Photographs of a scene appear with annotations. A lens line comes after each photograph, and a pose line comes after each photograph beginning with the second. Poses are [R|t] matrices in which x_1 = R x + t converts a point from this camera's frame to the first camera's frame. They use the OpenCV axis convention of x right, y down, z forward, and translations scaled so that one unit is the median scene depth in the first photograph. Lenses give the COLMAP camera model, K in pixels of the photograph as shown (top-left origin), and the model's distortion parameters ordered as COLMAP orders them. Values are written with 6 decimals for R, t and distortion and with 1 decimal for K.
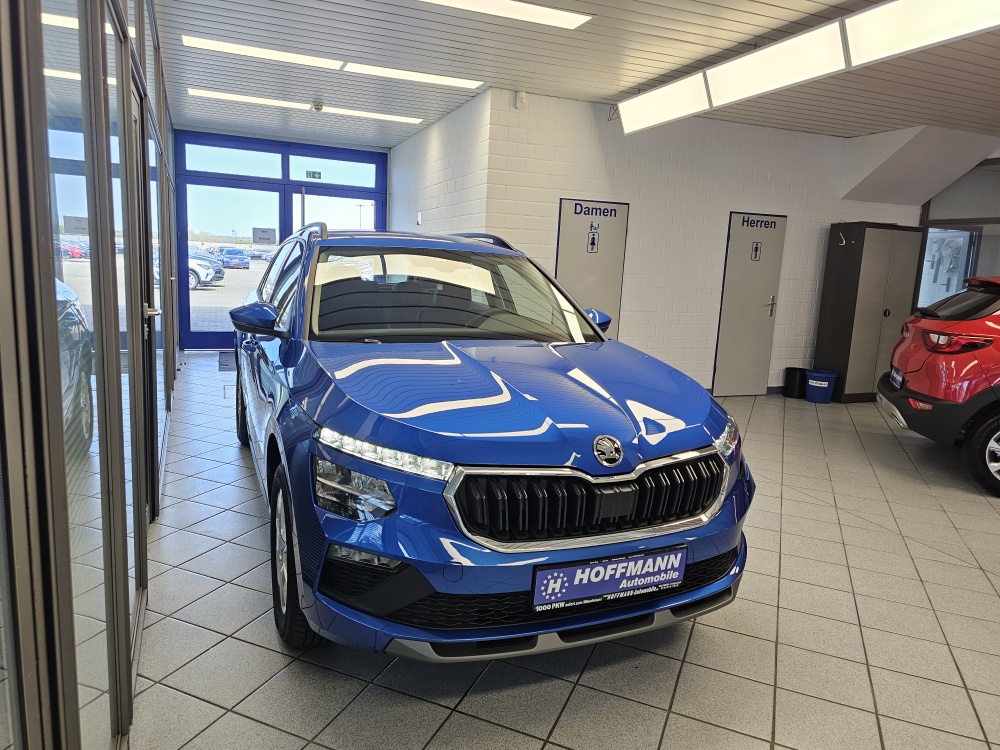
lens RADIAL K [[675.9, 0, 515.9], [0, 675.9, 375.4], [0, 0, 1]] dist [0.059781, -0.066355]
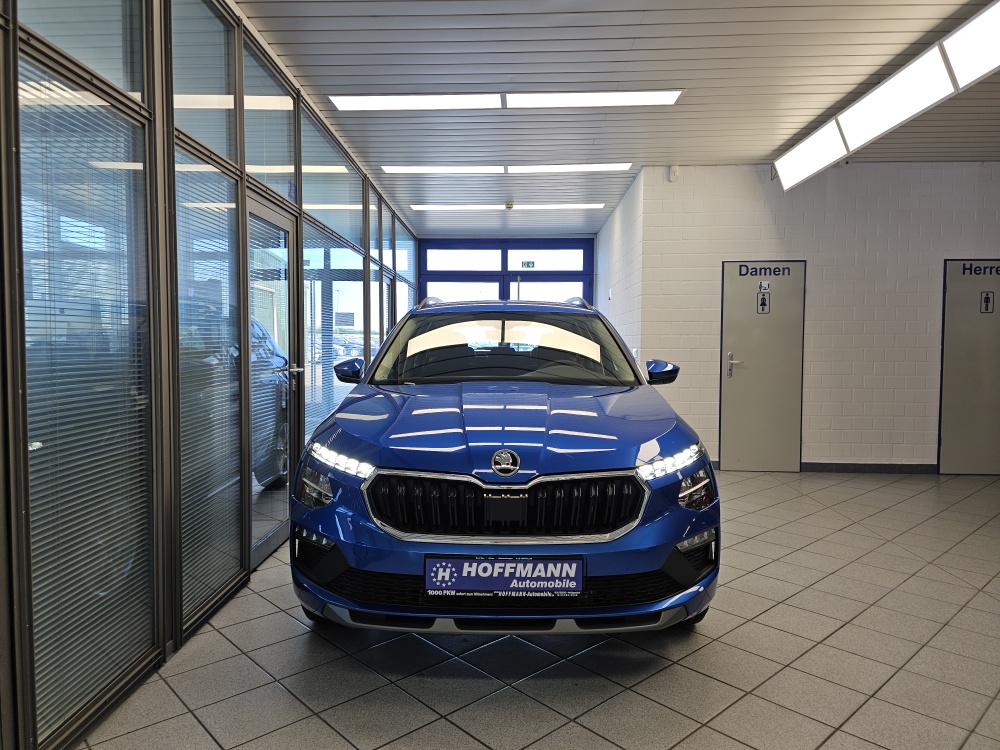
lens RADIAL K [[684.9, 0, 500.0], [0, 684.9, 375.0], [0, 0, 1]] dist [0.045361, -0.066773]
pose [[0.907808, -0.025047, -0.418637, 0.599795], [-0.027412, 0.992536, -0.118827, 0.099812], [0.418488, 0.119348, 0.900346, -0.059463]]
